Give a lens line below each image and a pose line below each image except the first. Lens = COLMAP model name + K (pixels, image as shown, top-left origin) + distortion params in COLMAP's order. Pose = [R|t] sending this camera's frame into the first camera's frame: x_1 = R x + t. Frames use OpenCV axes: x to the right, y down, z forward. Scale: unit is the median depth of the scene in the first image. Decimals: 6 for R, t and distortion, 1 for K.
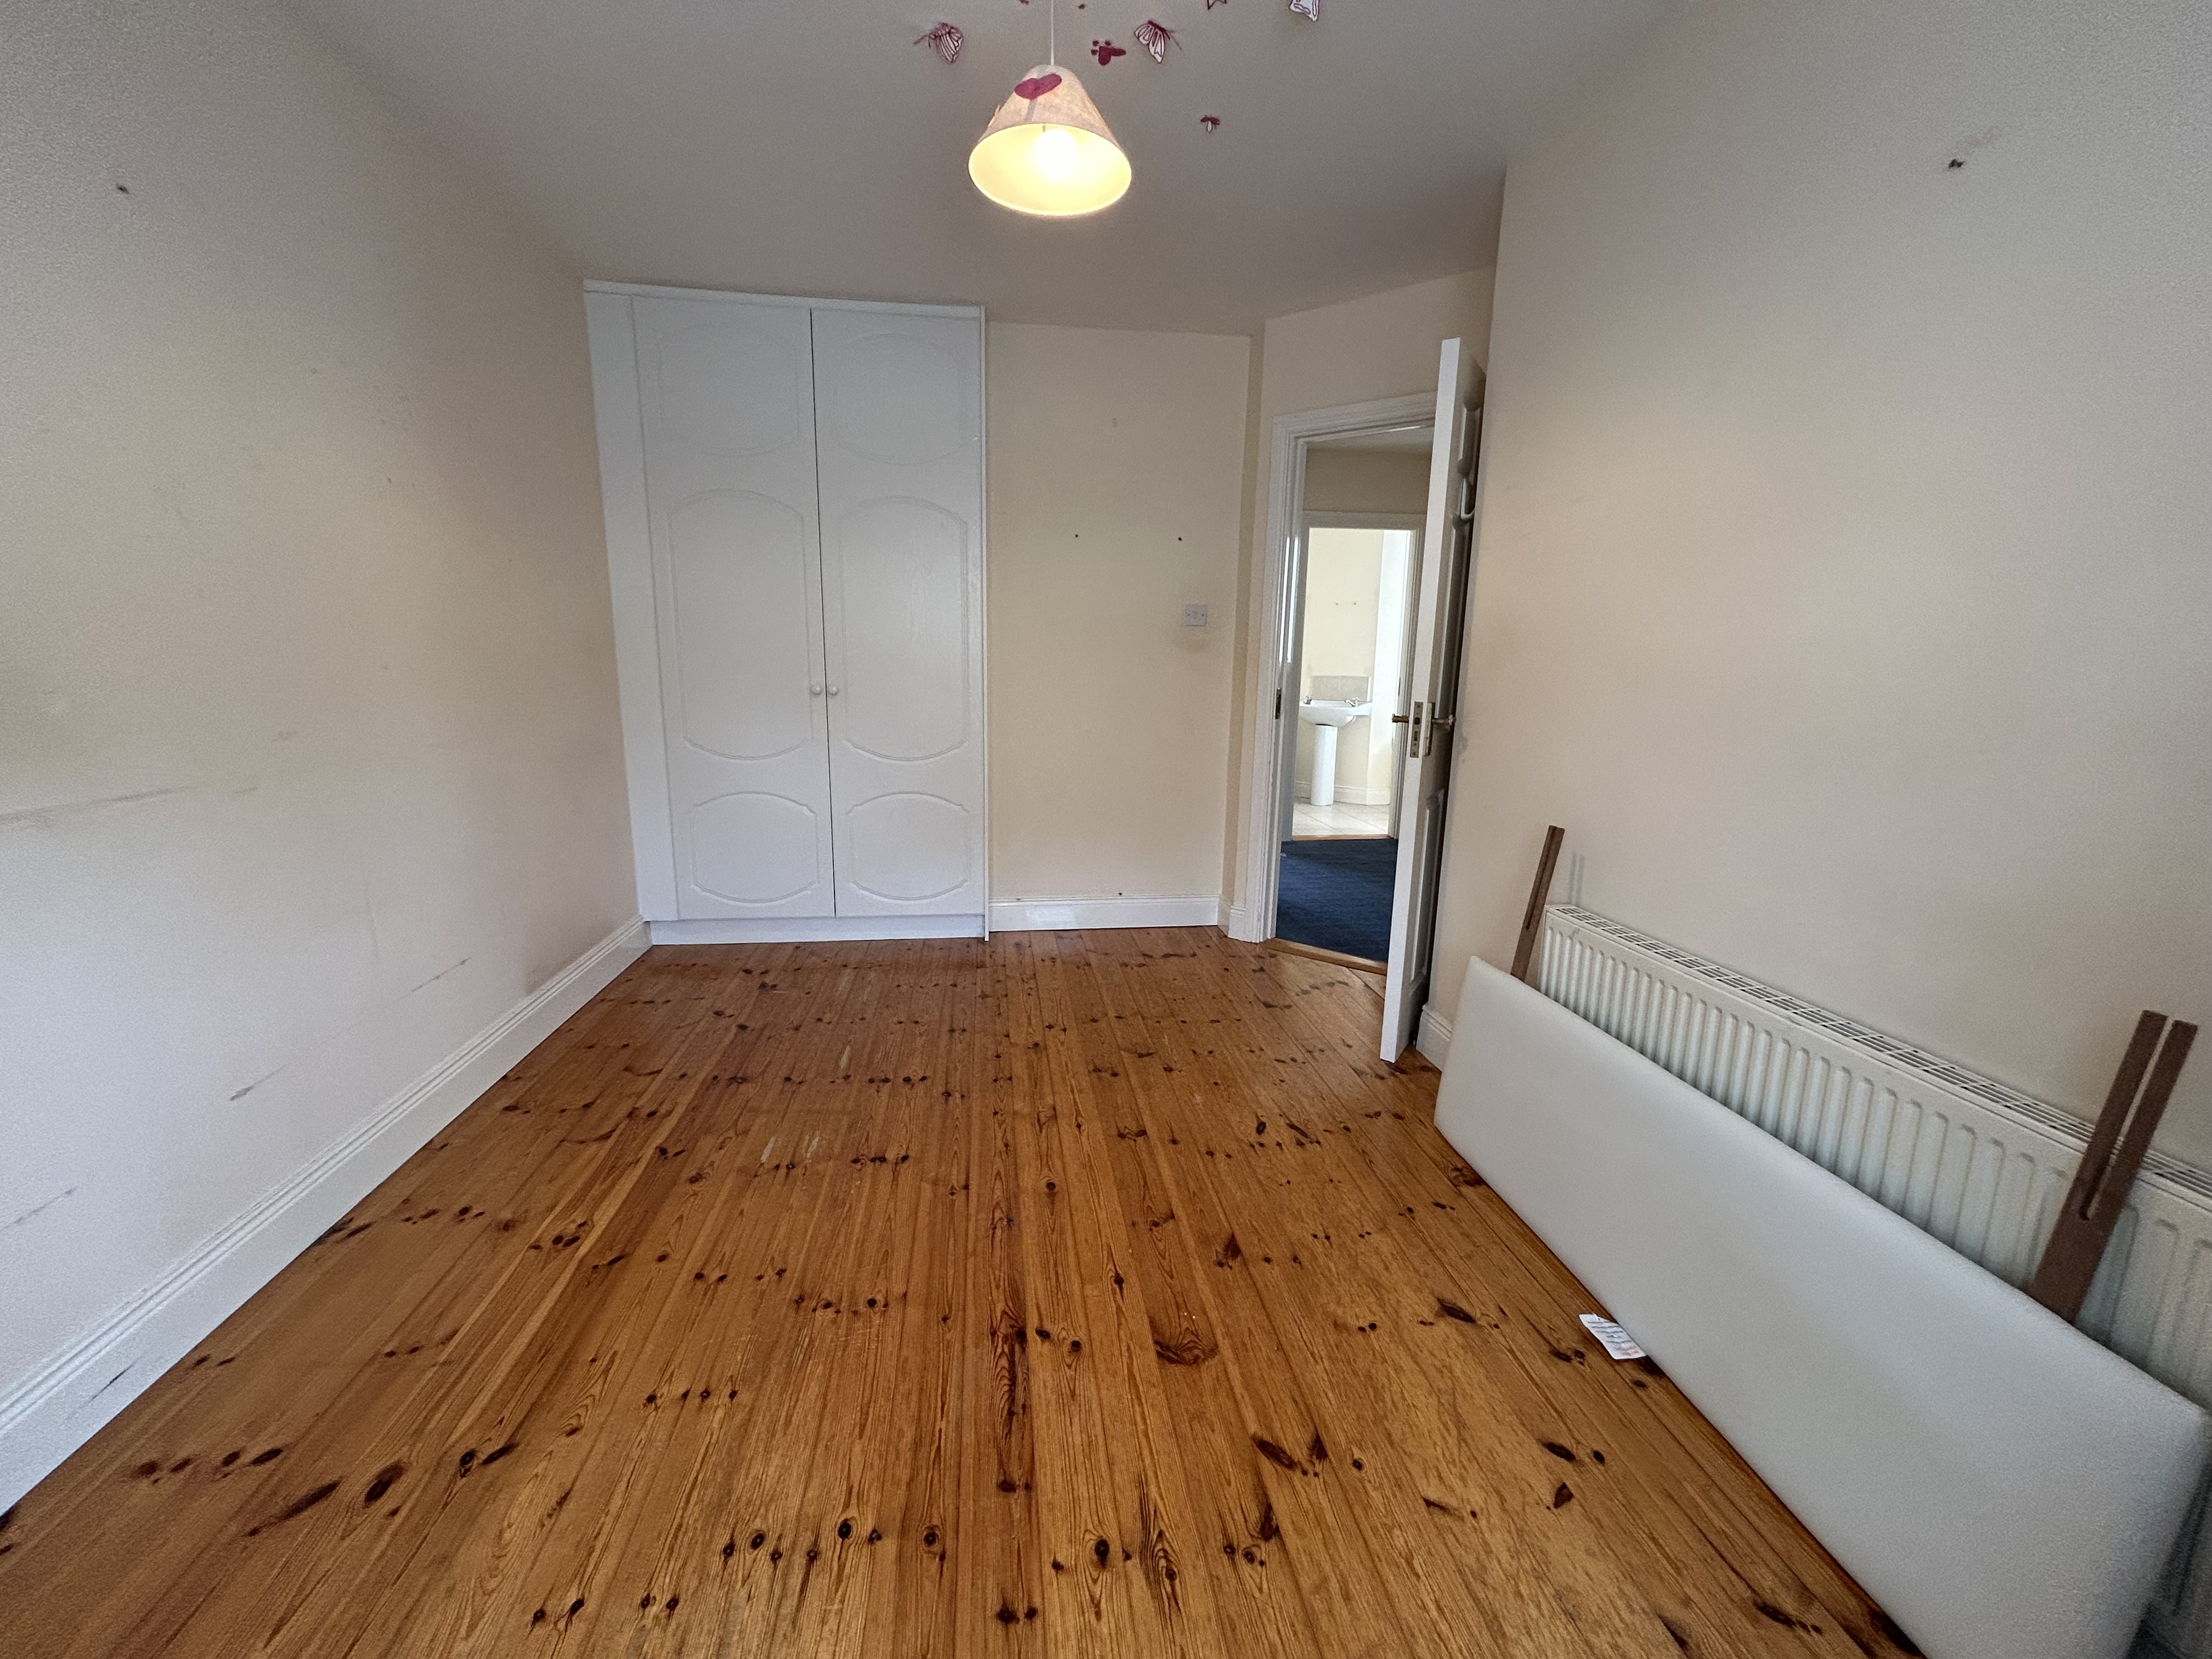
lens RADIAL K [[887.9, 0, 1108.0], [0, 887.9, 830.3], [0, 0, 1]] dist [-0.002796, 0.002660]
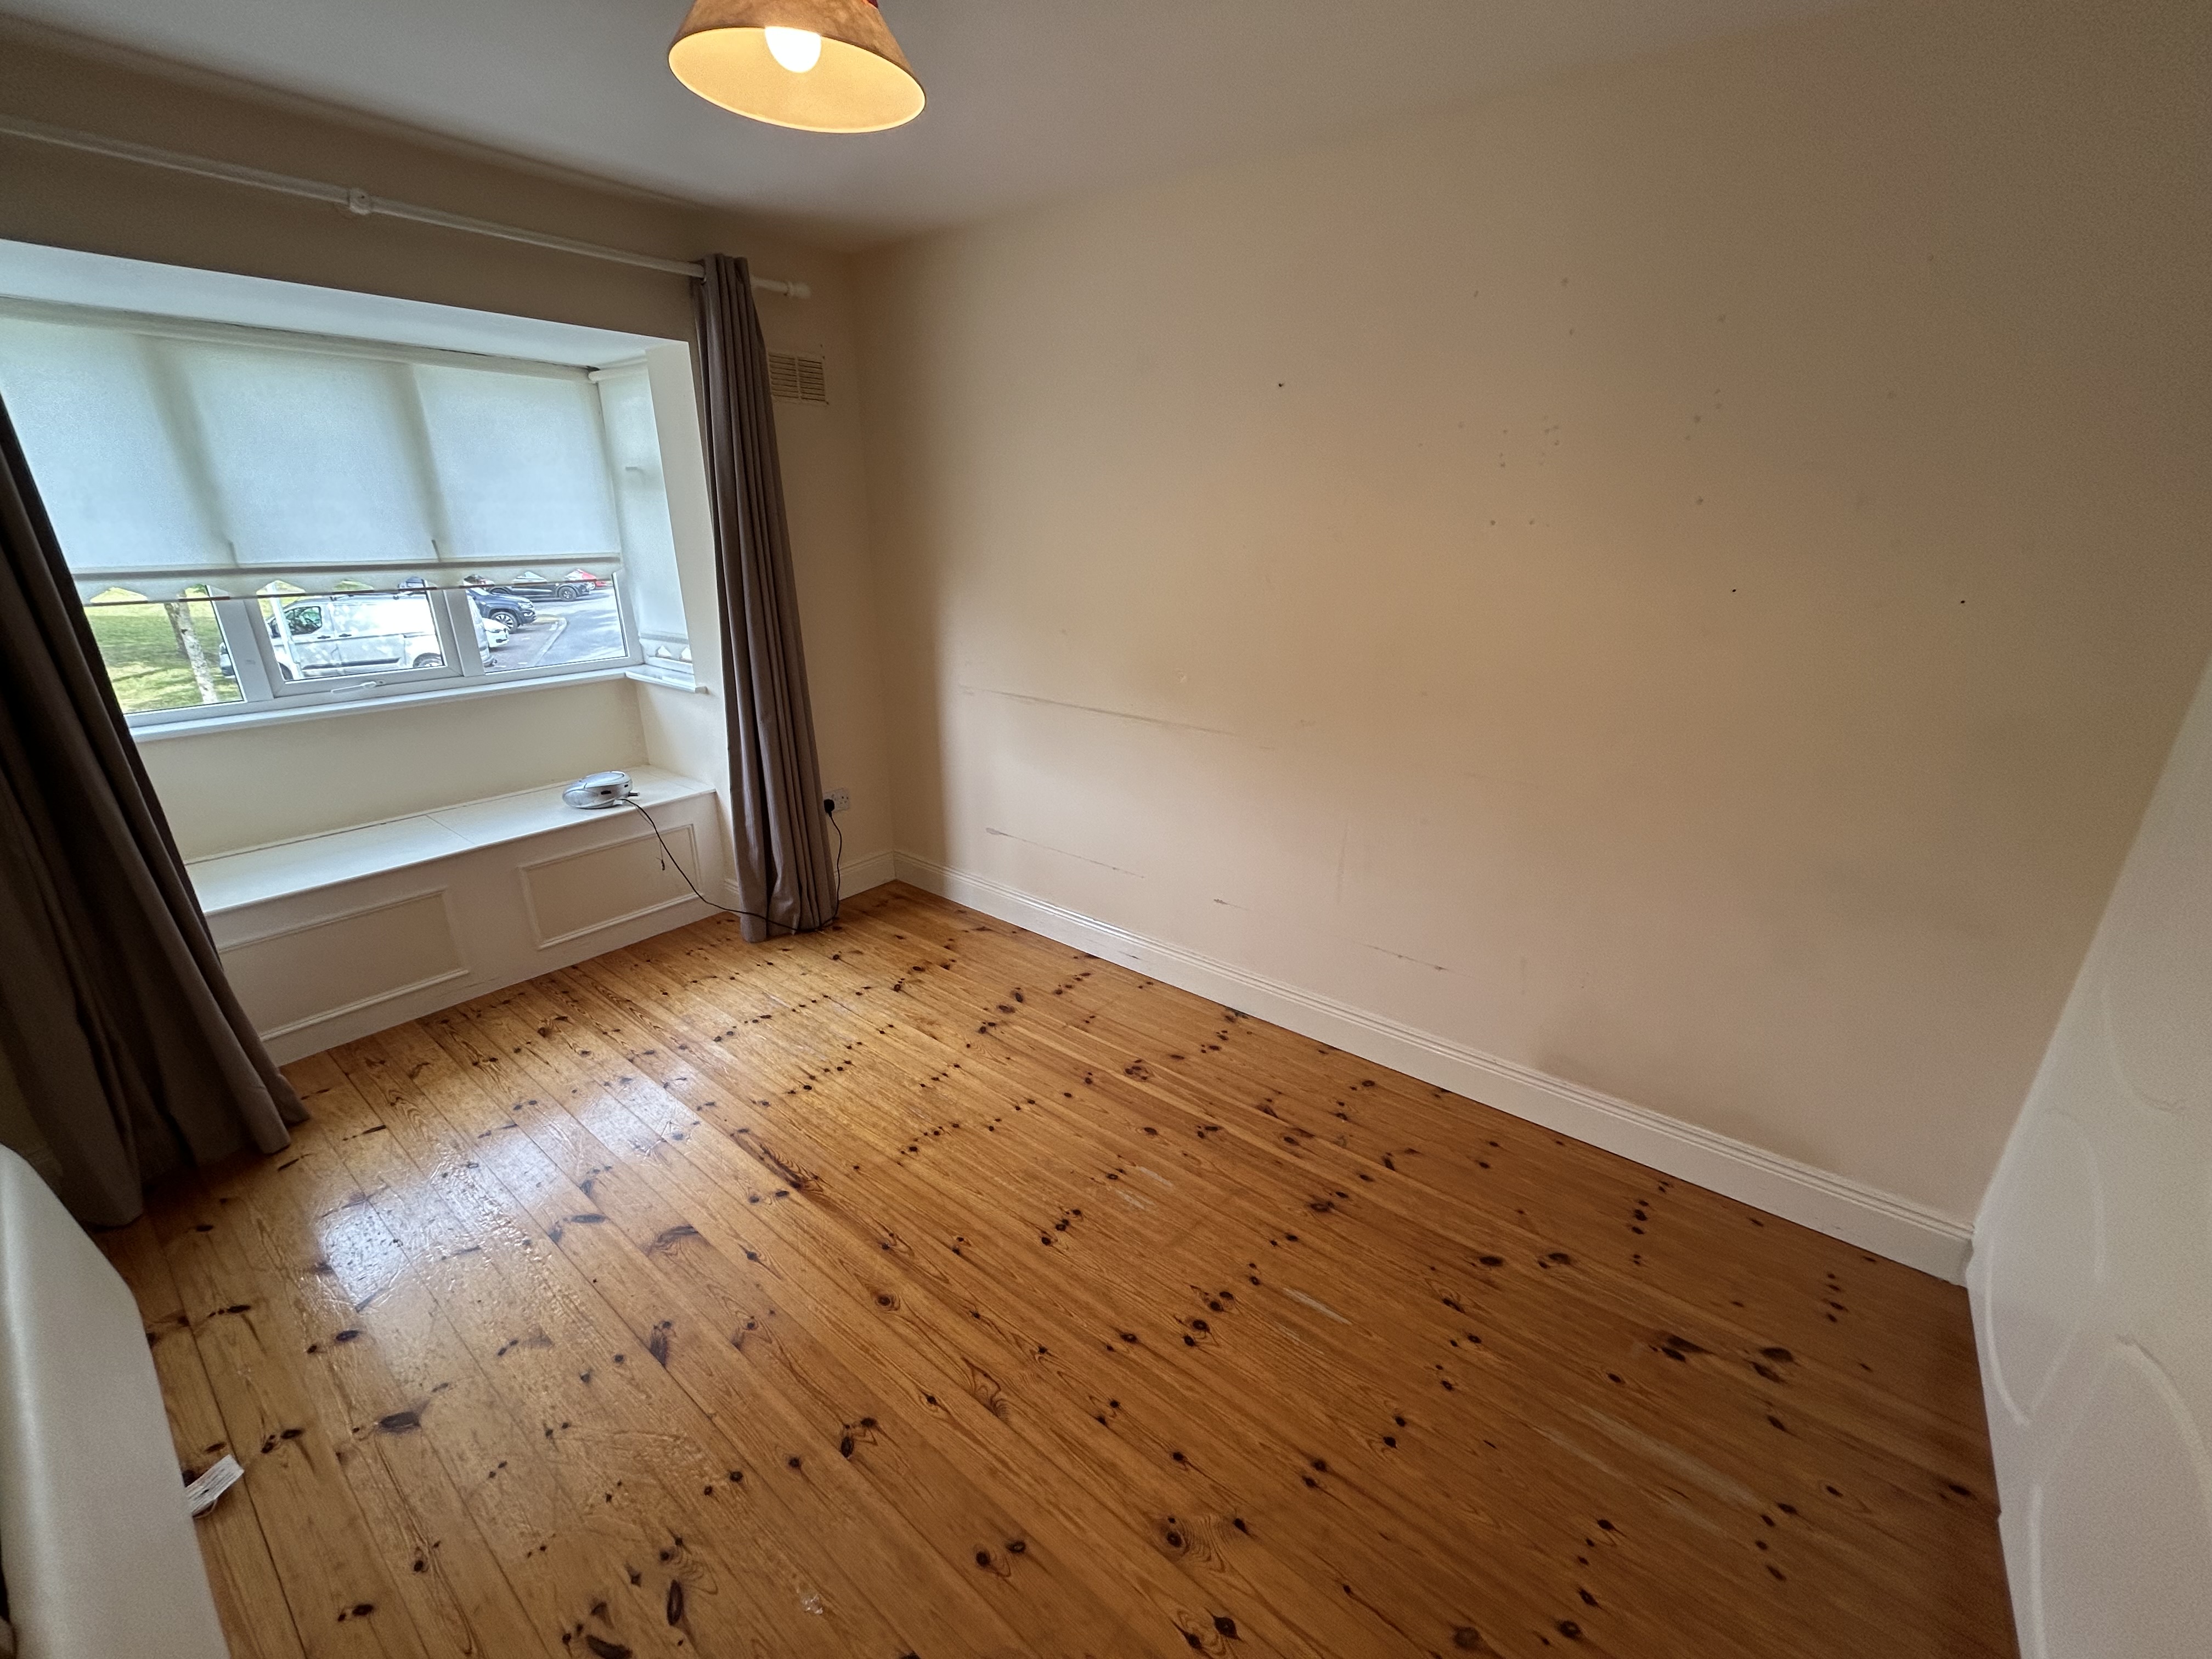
lens RADIAL K [[887.9, 0, 1108.0], [0, 887.9, 830.3], [0, 0, 1]] dist [-0.002796, 0.002660]
pose [[-0.715149, 0.217314, -0.664332, 0.294740], [-0.153630, 0.878329, 0.452698, -0.518908], [0.681880, 0.425808, -0.594750, 1.579863]]
